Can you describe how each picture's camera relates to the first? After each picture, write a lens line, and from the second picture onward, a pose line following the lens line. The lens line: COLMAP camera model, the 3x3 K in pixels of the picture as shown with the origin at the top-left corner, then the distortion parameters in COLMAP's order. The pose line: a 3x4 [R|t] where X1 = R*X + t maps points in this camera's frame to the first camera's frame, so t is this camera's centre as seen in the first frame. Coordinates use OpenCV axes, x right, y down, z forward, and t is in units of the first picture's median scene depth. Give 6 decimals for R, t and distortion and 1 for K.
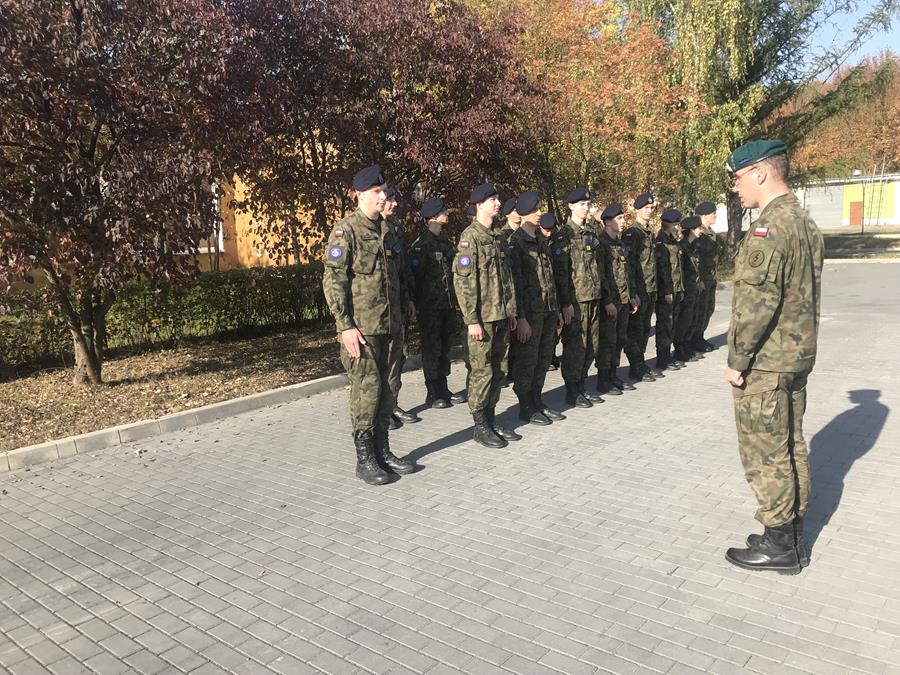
lens RADIAL K [[733.3, 0, 434.9], [0, 733.3, 337.0], [0, 0, 1]] dist [0.011028, 0.008419]
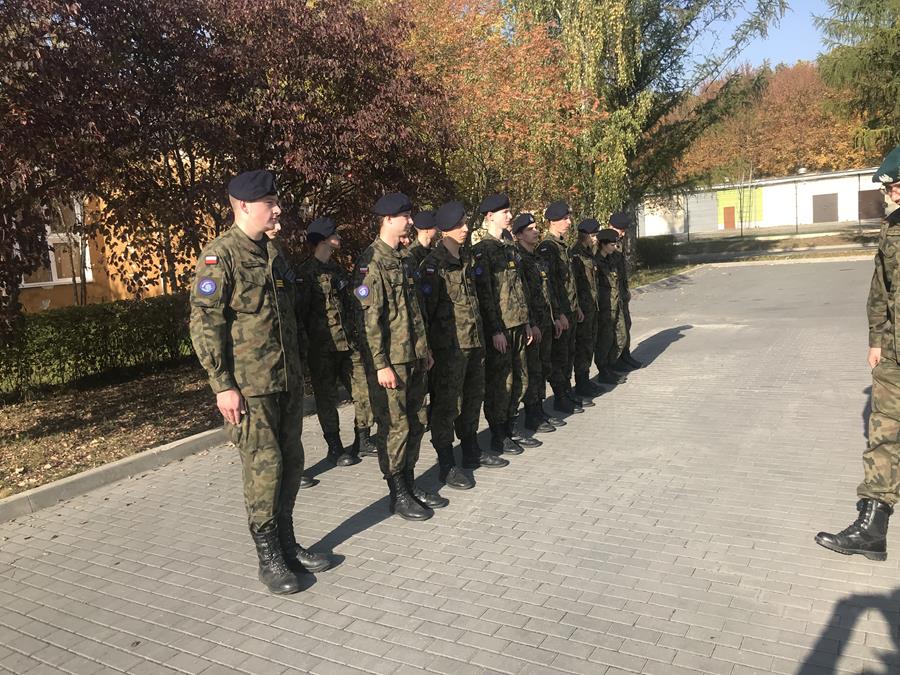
lens RADIAL K [[733.3, 0, 434.9], [0, 733.3, 337.0], [0, 0, 1]] dist [0.011028, 0.008419]
pose [[0.988677, -0.054635, 0.139758, -0.000477], [0.057602, 0.998190, -0.017266, -0.021498], [-0.138561, 0.025121, 0.990035, 0.127222]]
